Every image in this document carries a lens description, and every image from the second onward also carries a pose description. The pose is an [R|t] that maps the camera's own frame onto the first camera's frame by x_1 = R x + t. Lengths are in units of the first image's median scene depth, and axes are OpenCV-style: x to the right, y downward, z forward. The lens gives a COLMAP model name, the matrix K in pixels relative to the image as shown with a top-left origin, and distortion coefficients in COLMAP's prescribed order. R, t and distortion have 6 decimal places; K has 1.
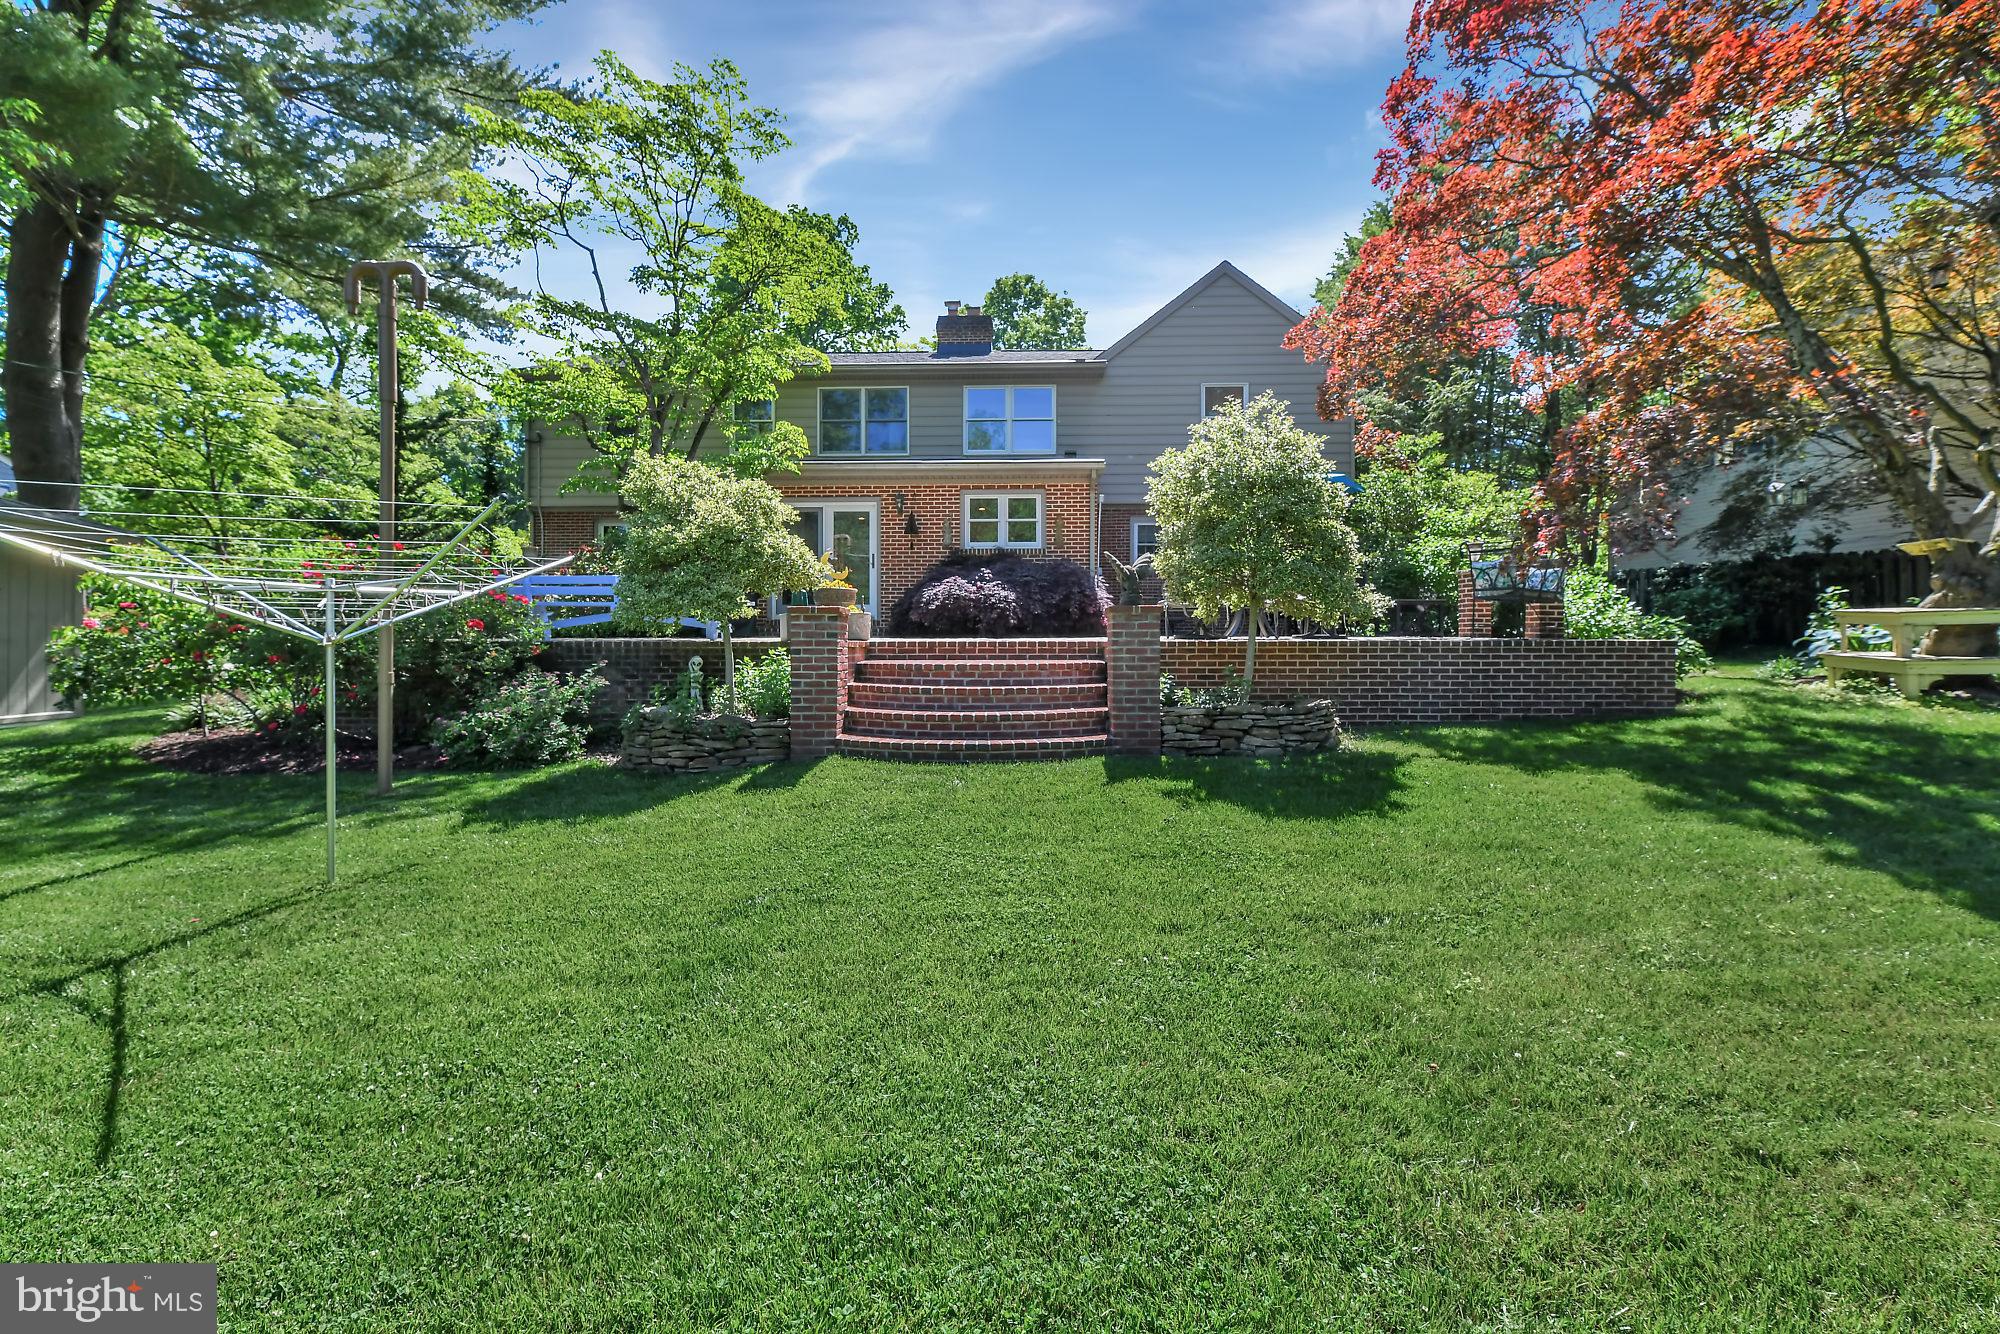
lens RADIAL K [[803.7, 0, 1000.0], [0, 803.7, 667.0], [0, 0, 1]] dist [-0.007615, -0.000347]
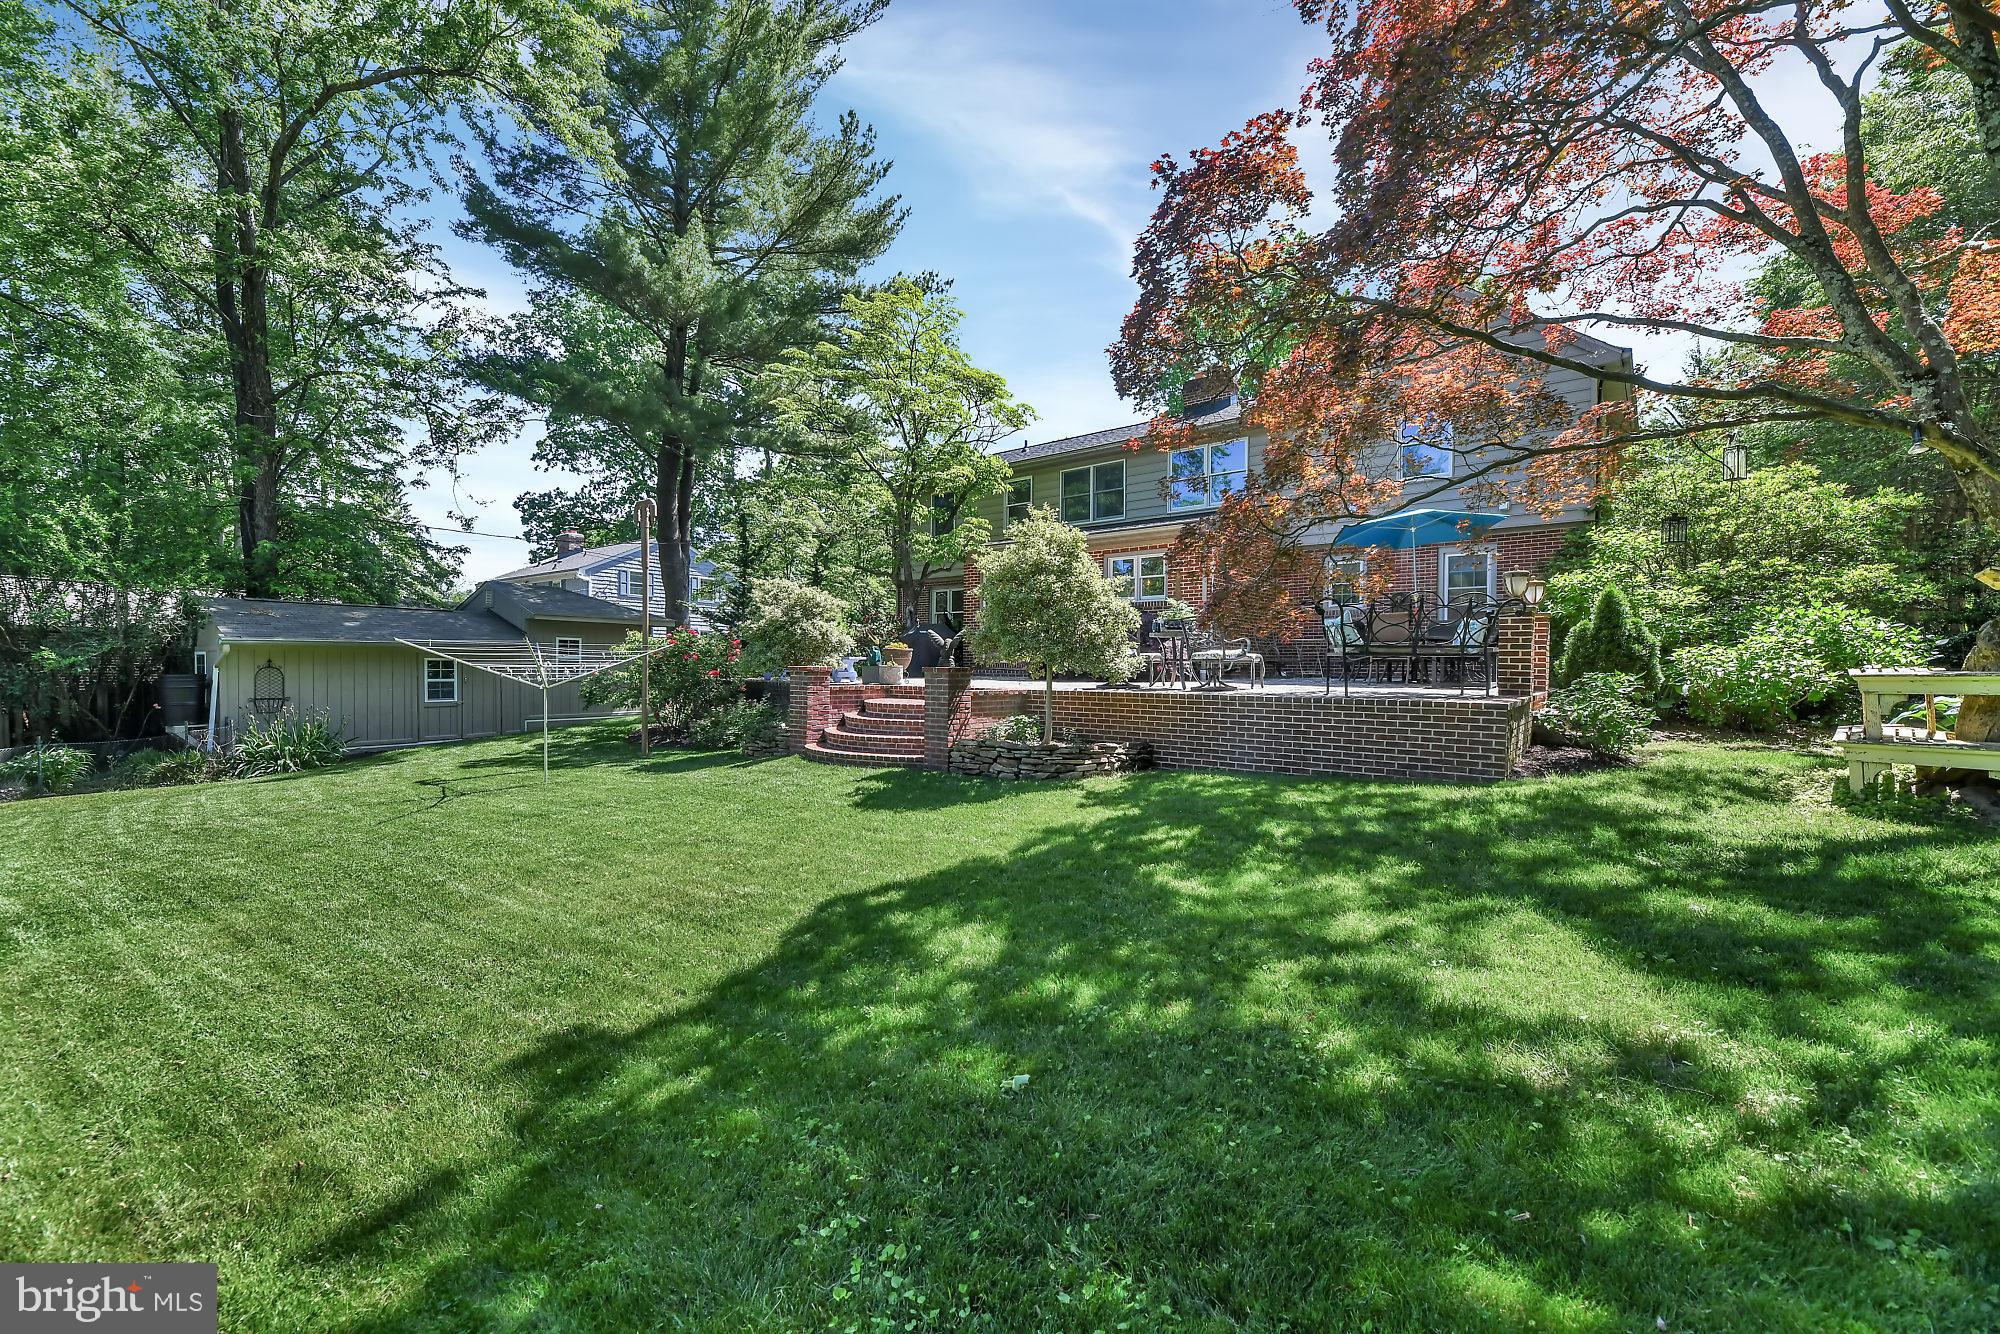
lens RADIAL K [[803.7, 0, 1000.0], [0, 803.7, 667.0], [0, 0, 1]] dist [-0.007615, -0.000347]
pose [[0.797738, 0.000592, -0.603004, 0.924417], [-0.021675, 0.999381, -0.027695, -0.034193], [0.602614, 0.035164, 0.797258, -0.035051]]
